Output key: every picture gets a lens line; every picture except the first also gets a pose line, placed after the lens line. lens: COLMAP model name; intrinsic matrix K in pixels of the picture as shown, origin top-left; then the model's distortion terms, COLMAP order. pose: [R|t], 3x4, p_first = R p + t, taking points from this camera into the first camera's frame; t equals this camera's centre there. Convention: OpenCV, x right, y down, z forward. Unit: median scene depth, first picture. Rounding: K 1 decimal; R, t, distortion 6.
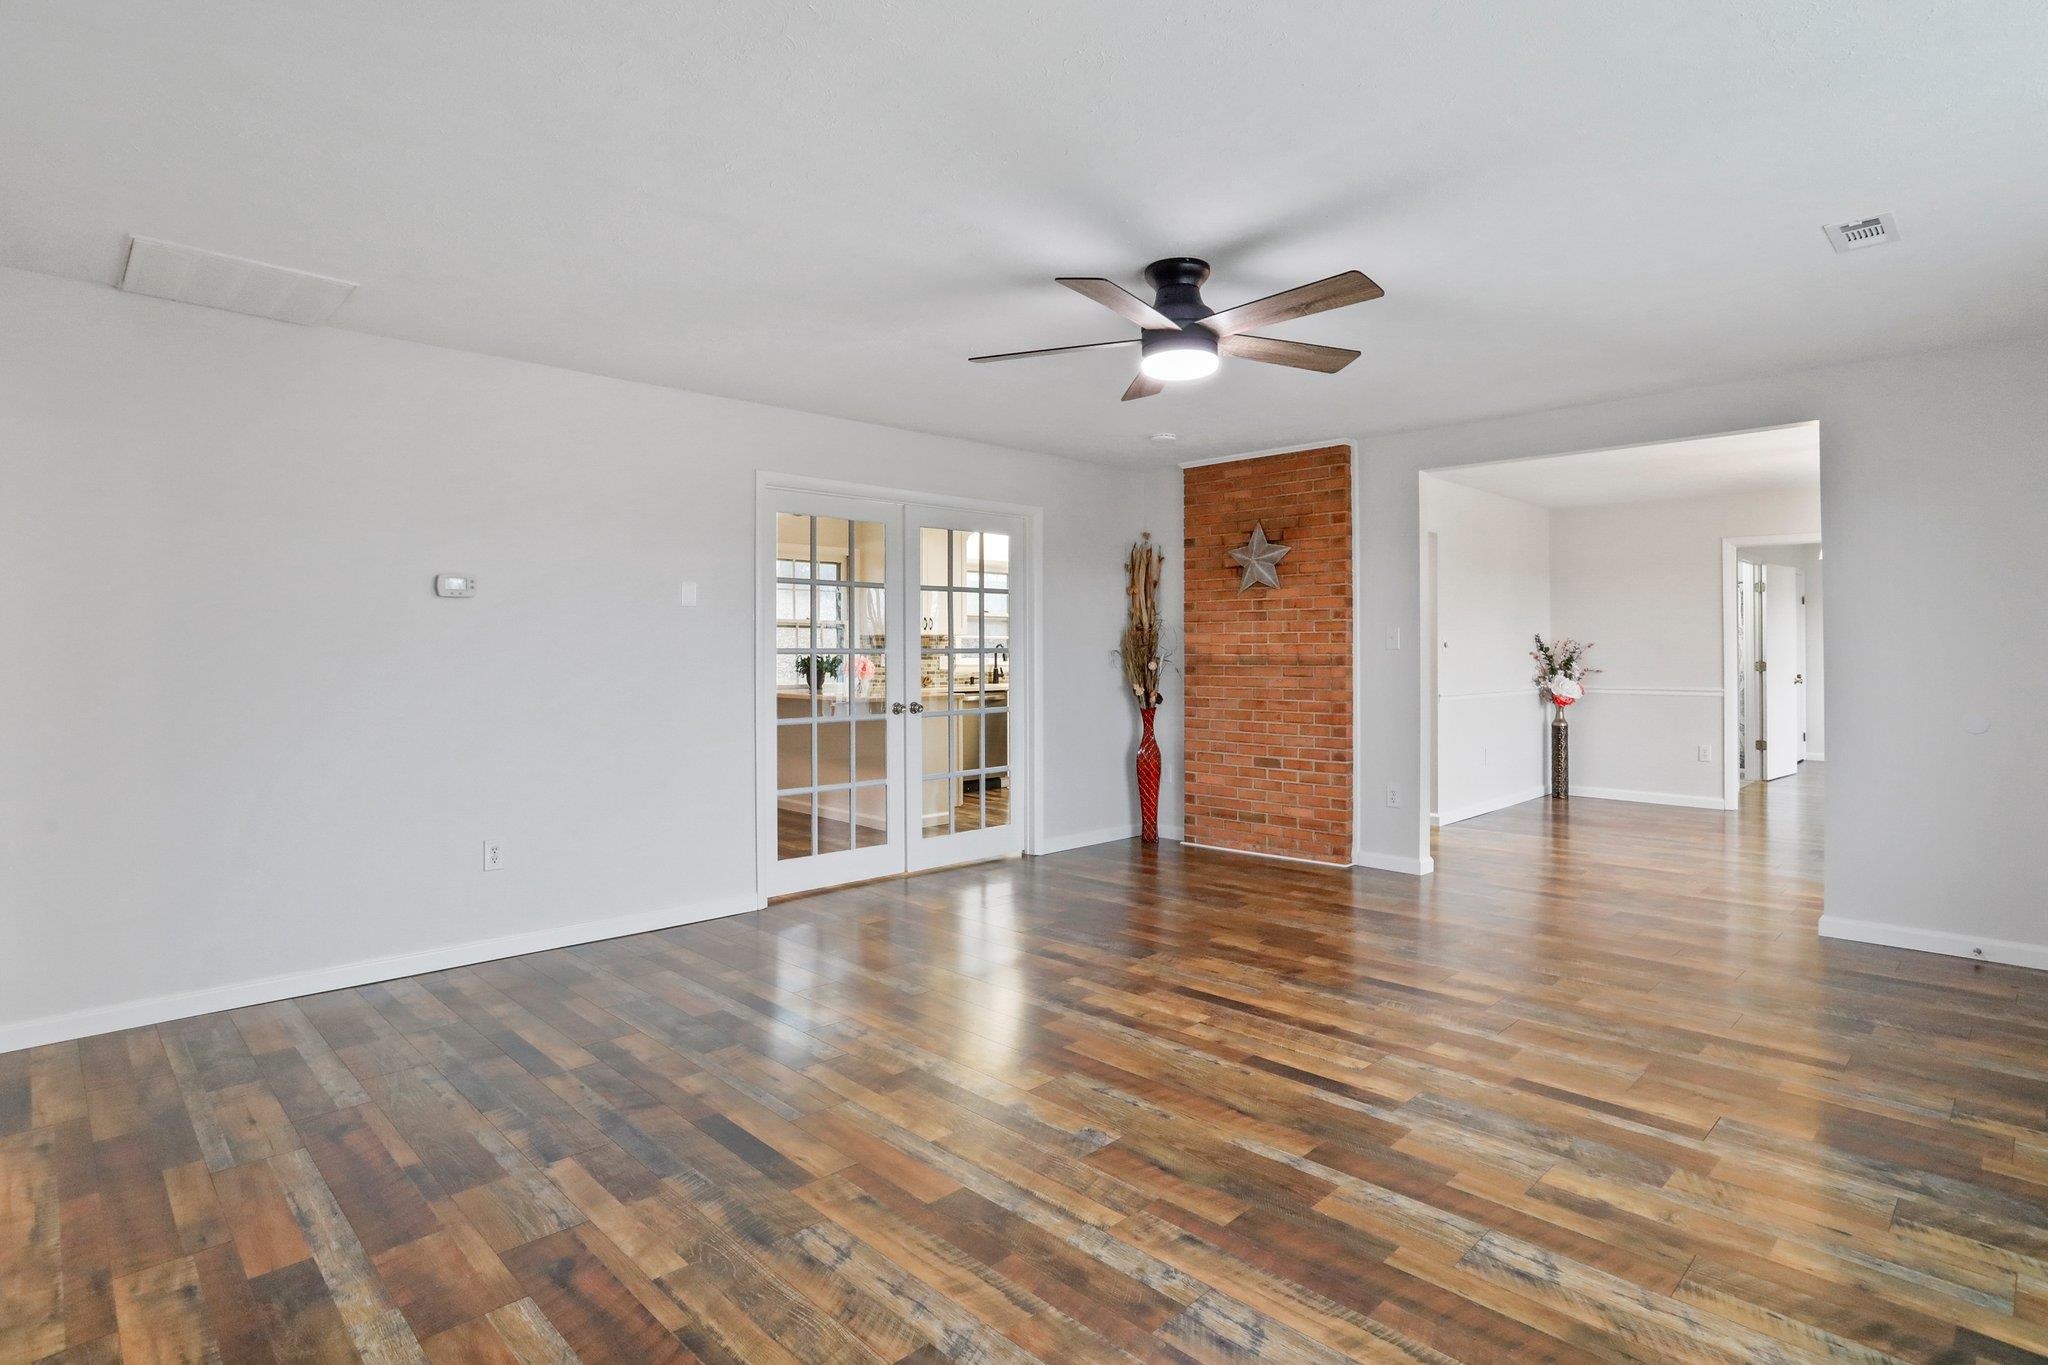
lens RADIAL K [[1035.7, 0, 1035.3], [0, 1035.7, 645.8], [0, 0, 1]] dist [-0.035335, 0.013630]
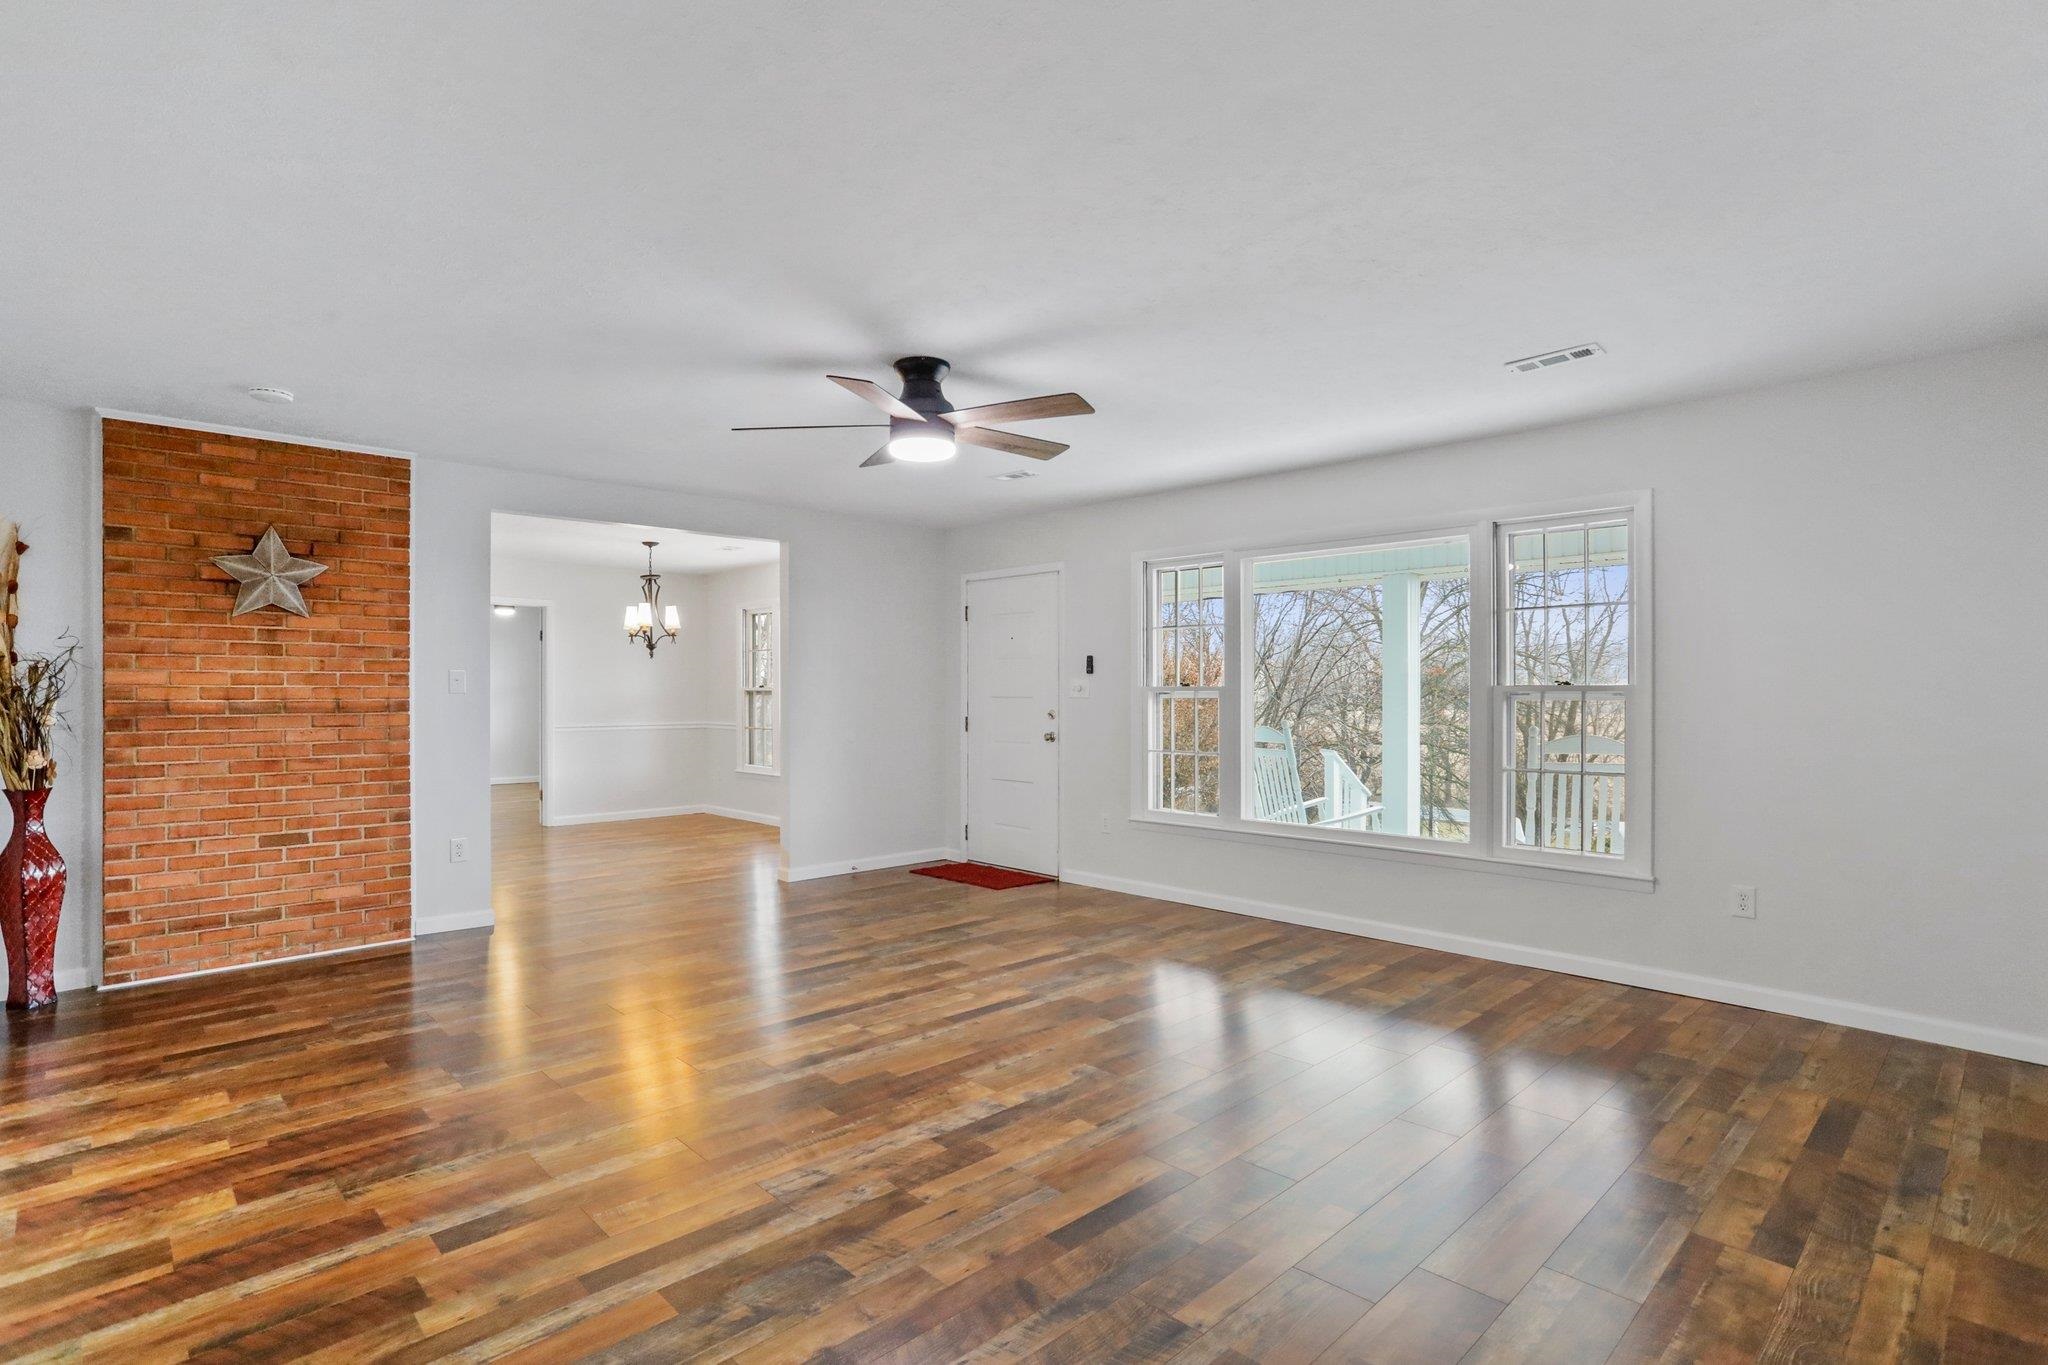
lens RADIAL K [[1002.7, 0, 1006.2], [0, 1002.7, 693.4], [0, 0, 1]] dist [-0.042446, 0.016616]
pose [[0.036990, 0.000449, 0.999316, -0.922515], [-0.003916, 0.999992, -0.000305, 0.003214], [-0.999308, -0.003902, 0.036992, 0.814452]]
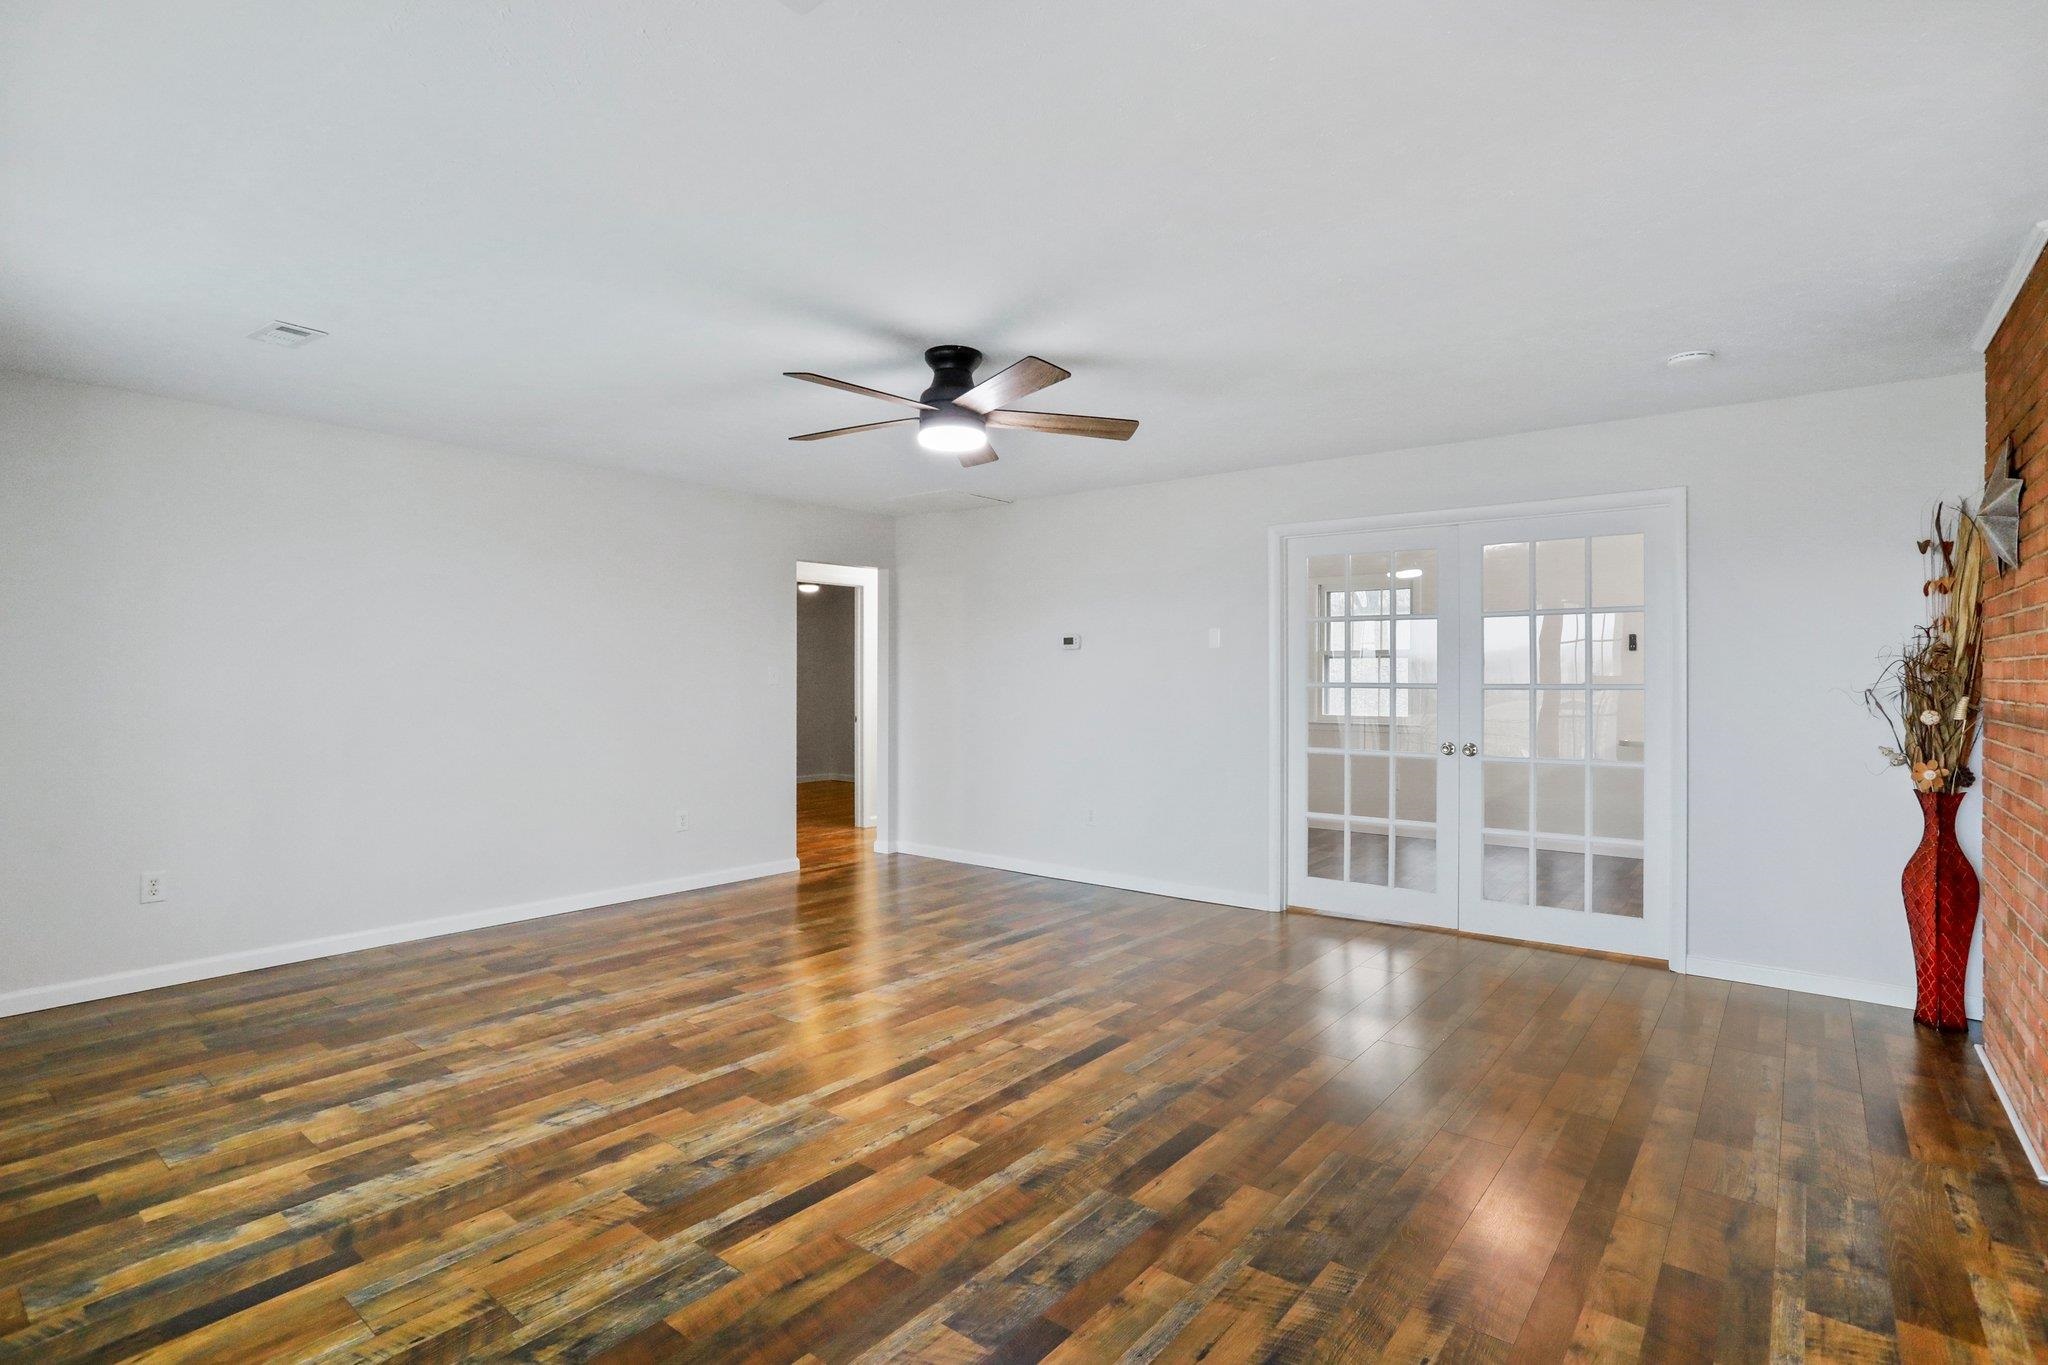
lens RADIAL K [[1002.7, 0, 1033.0], [0, 1002.7, 683.0], [0, 0, 1]] dist [-0.042446, 0.016616]
pose [[0.115325, 0.009121, -0.993286, 1.175548], [0.004781, 0.999941, 0.009737, -0.012548], [0.993316, -0.005872, 0.115275, 0.906411]]
